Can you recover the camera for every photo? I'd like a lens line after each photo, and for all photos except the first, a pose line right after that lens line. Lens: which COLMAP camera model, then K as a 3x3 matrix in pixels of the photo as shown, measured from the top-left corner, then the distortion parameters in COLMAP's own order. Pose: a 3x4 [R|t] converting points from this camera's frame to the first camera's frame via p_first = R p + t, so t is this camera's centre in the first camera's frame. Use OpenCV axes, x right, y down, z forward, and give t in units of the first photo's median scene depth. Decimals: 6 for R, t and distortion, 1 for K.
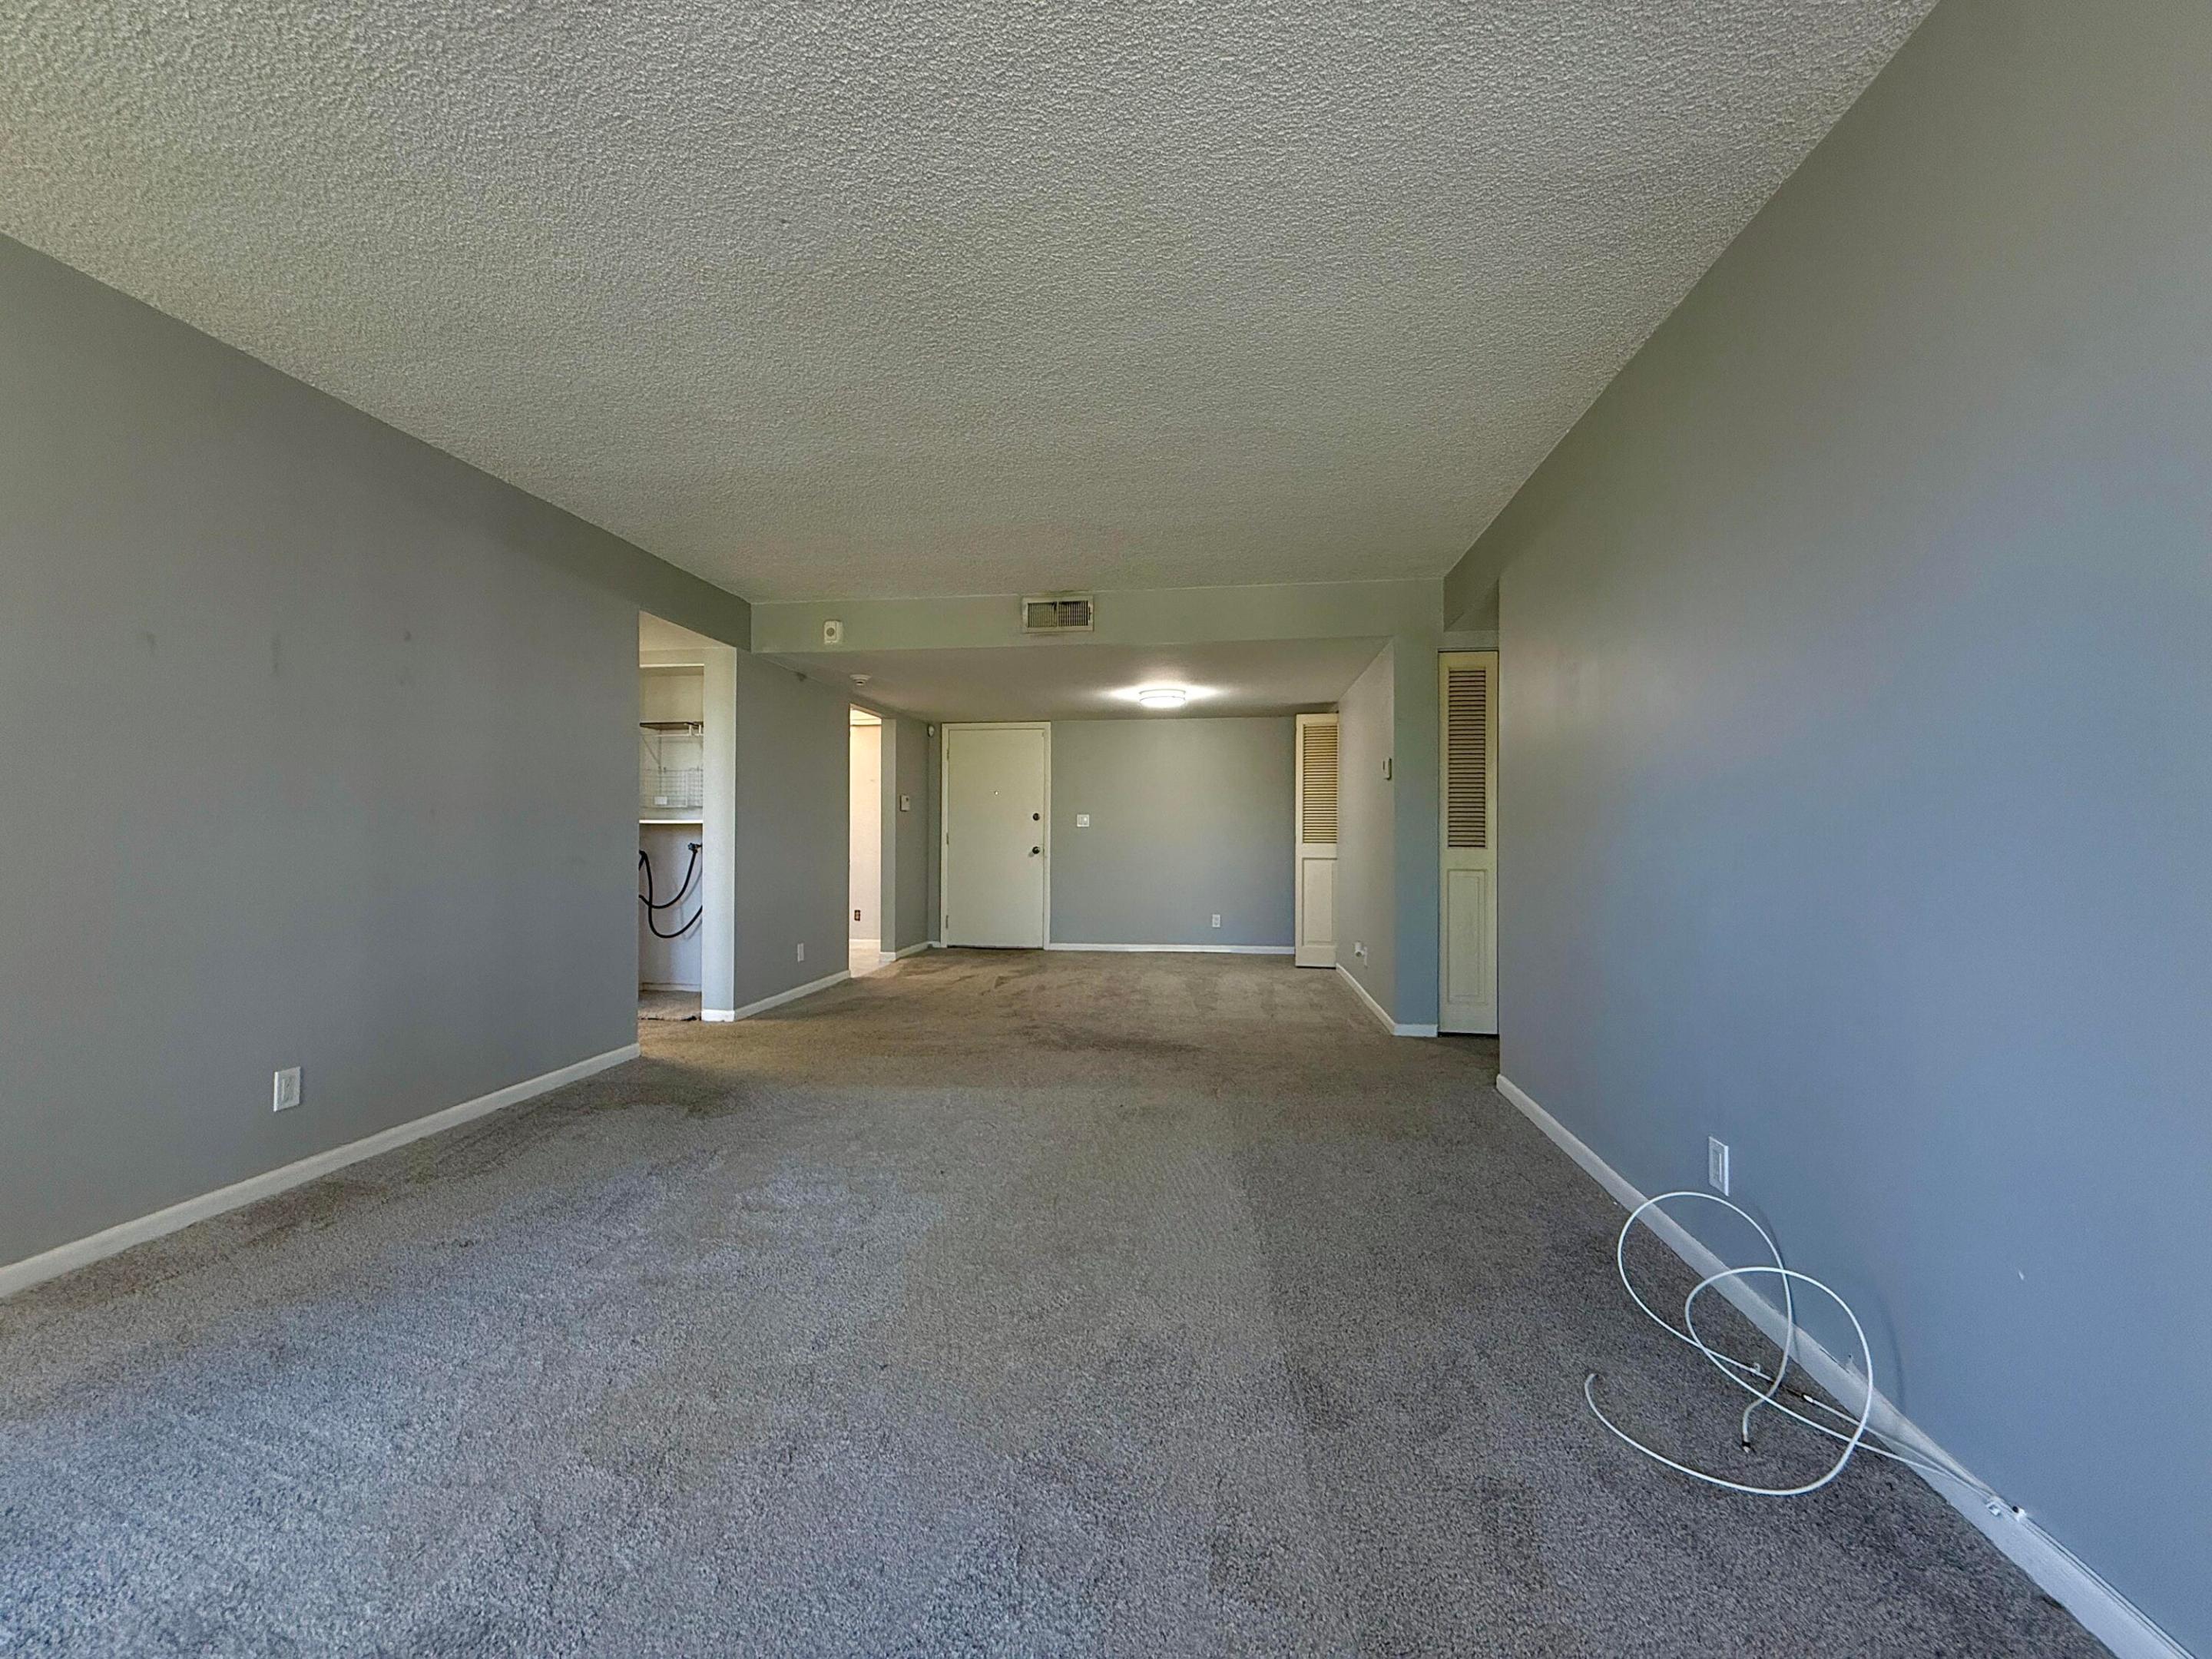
lens RADIAL K [[888.8, 0, 1098.6], [0, 888.8, 834.5], [0, 0, 1]] dist [0.001832, 0.000688]
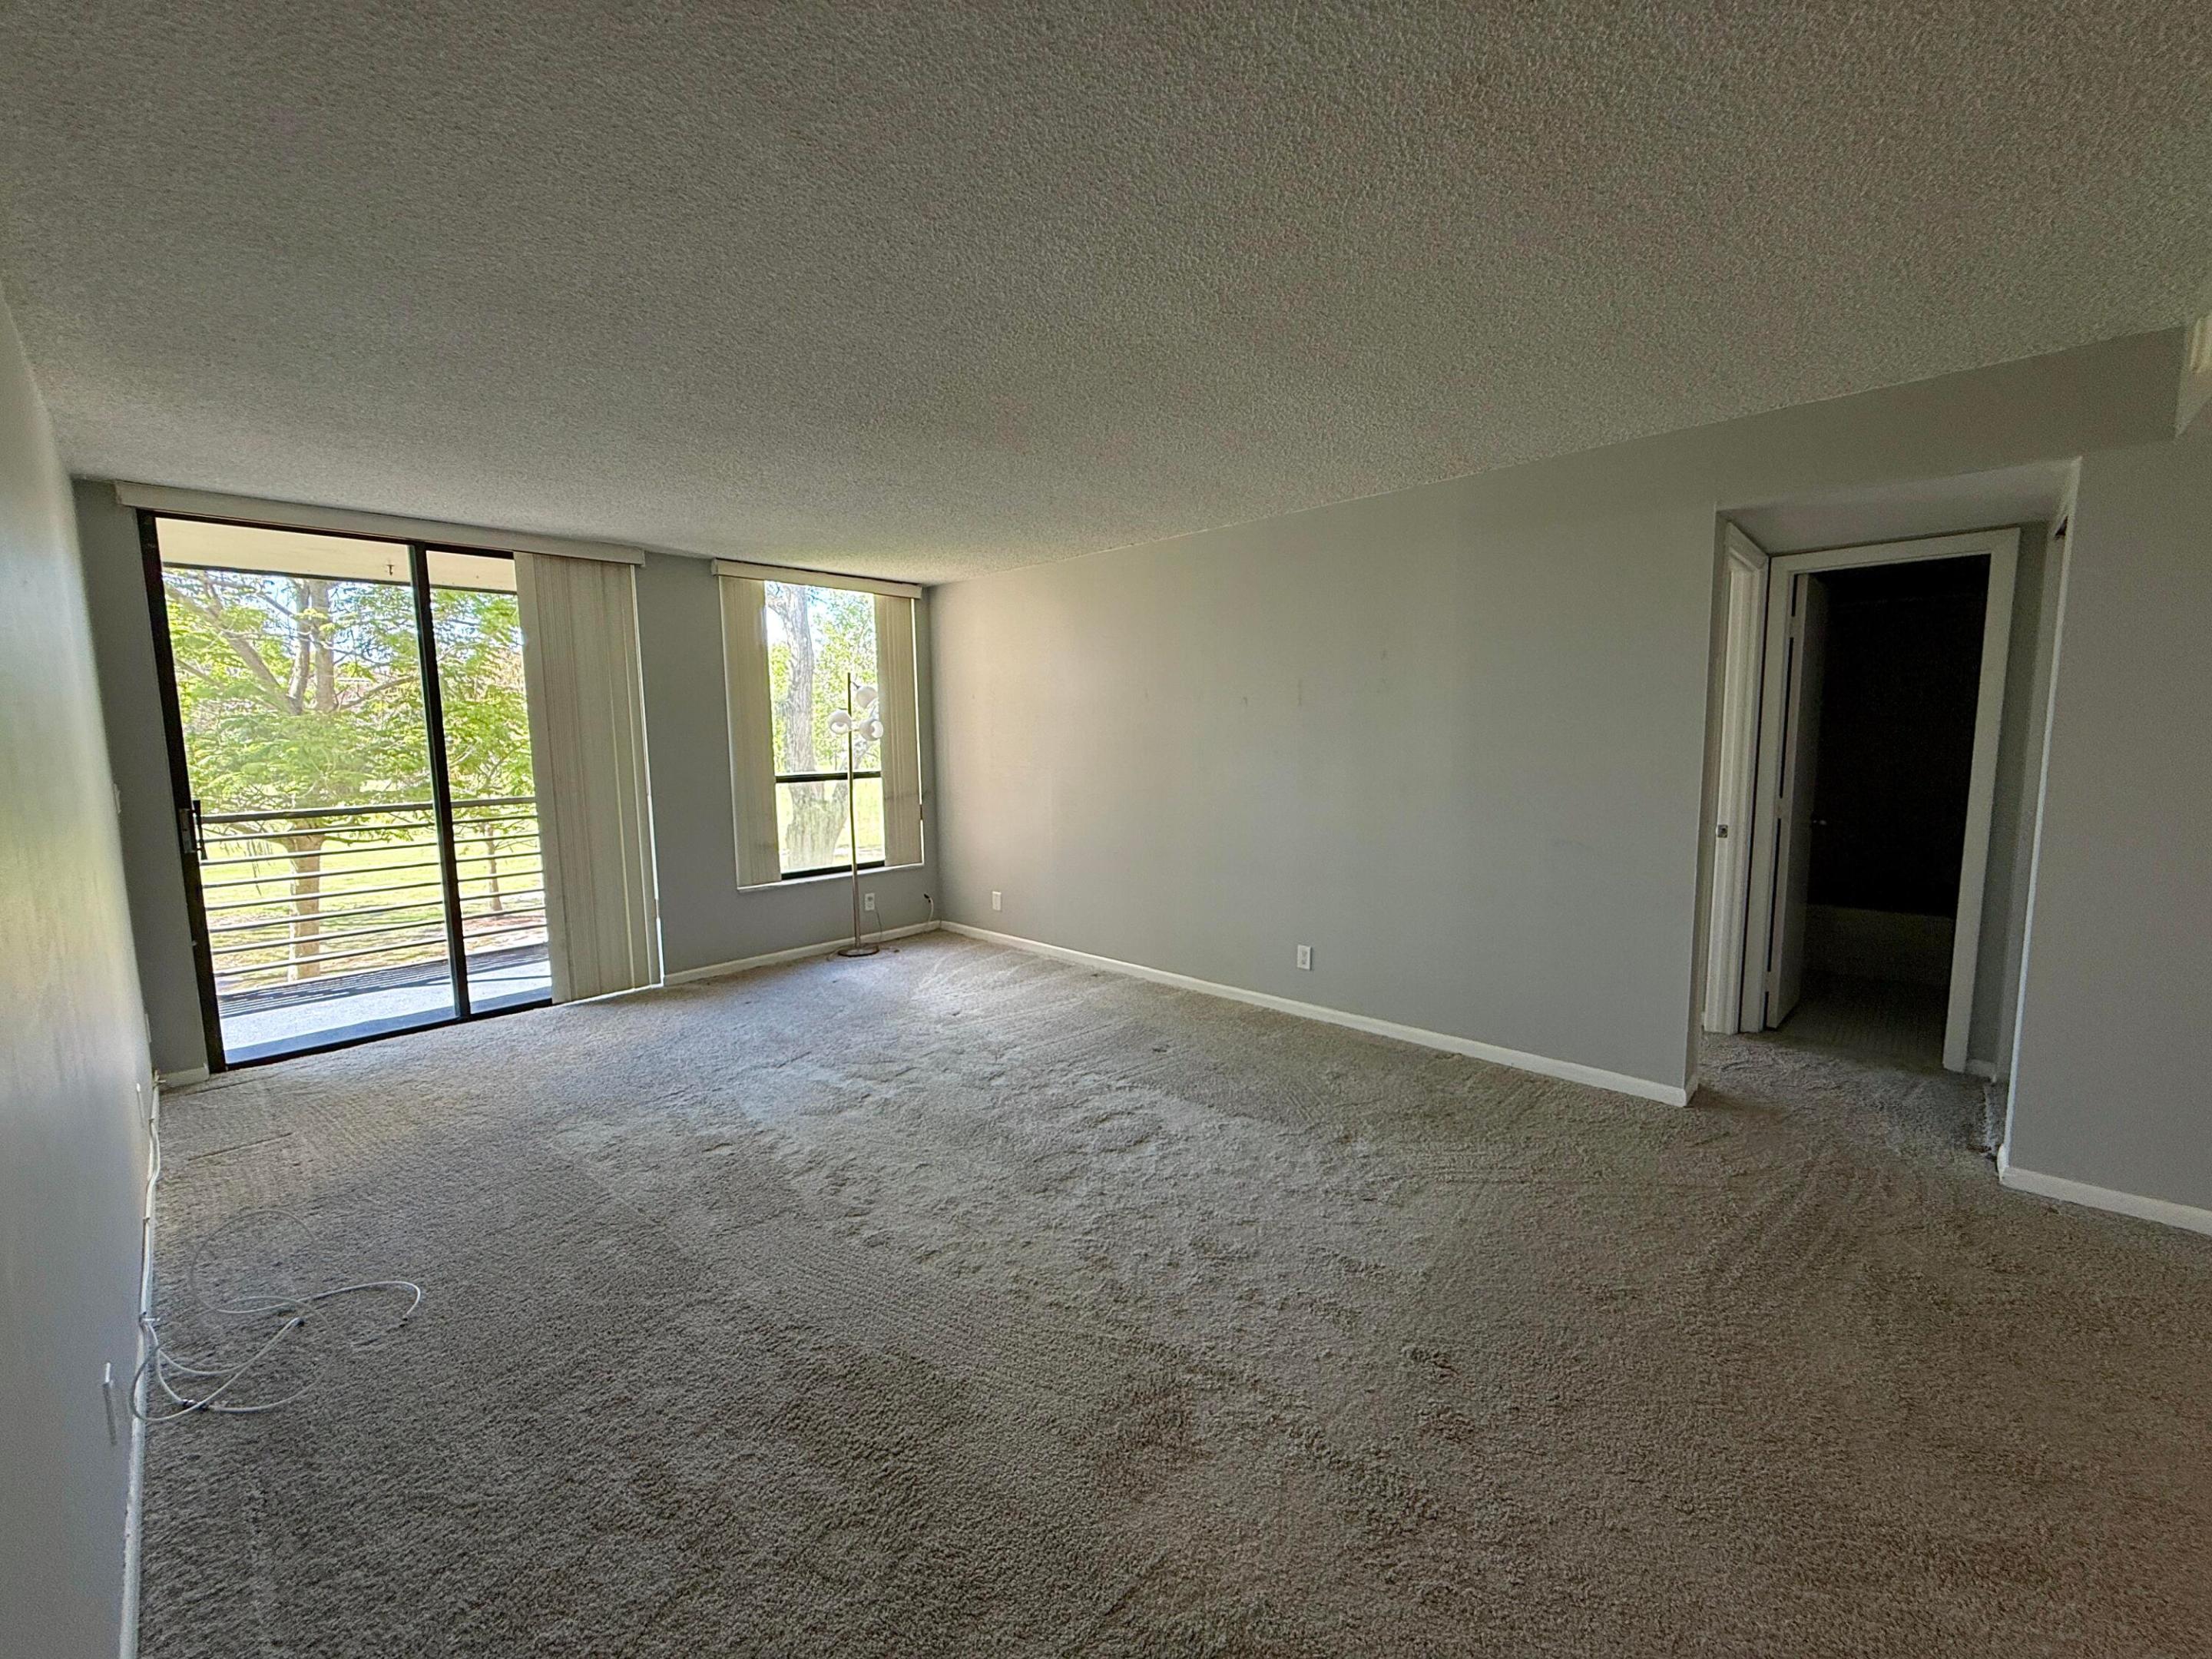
lens RADIAL K [[888.8, 0, 1106.8], [0, 888.8, 829.4], [0, 0, 1]] dist [0.001832, 0.000688]
pose [[-0.584467, 0.099638, -0.805277, 0.564932], [0.018905, 0.993835, 0.109247, -0.127896], [0.811197, 0.048627, -0.582748, 1.548133]]
